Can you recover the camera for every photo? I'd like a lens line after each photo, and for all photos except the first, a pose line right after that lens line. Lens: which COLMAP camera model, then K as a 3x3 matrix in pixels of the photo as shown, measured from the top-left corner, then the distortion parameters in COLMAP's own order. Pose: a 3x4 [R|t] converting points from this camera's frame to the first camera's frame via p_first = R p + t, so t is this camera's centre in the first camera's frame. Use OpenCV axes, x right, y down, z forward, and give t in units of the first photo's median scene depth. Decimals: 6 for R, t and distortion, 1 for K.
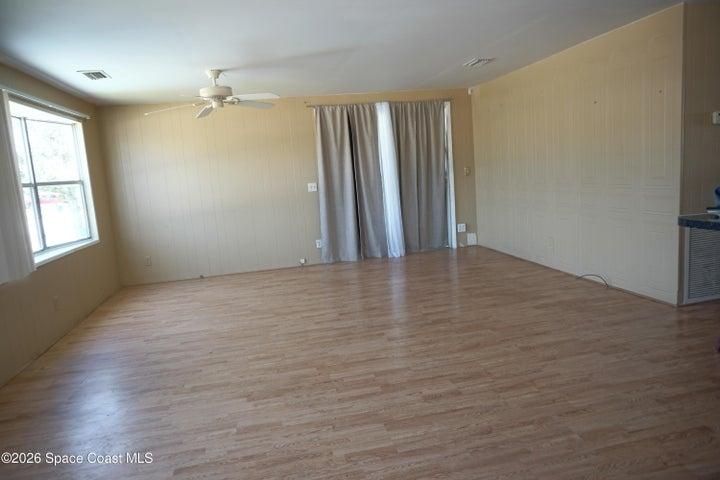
lens RADIAL K [[480.3, 0, 360.0], [0, 480.3, 240.0], [0, 0, 1]] dist [-0.036419, 0.003137]
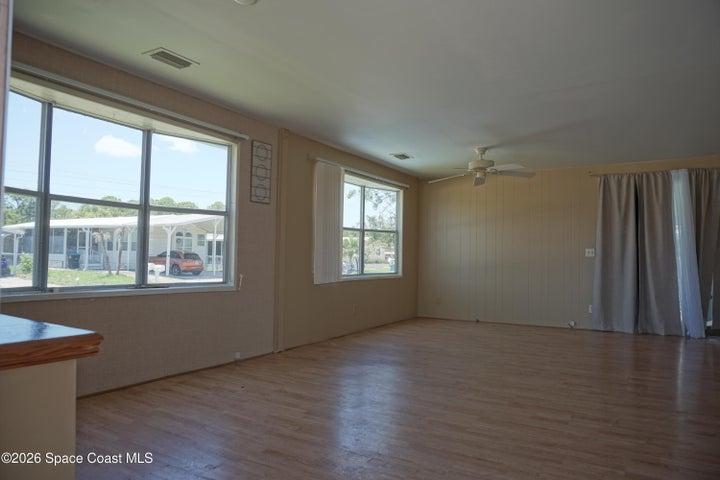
lens RADIAL K [[480.3, 0, 360.0], [0, 480.3, 240.0], [0, 0, 1]] dist [-0.036419, 0.003137]
pose [[0.728262, 0.059841, -0.682681, 0.284183], [-0.165399, 0.982079, -0.090357, 0.043528], [0.665039, 0.178718, 0.725109, -0.079571]]
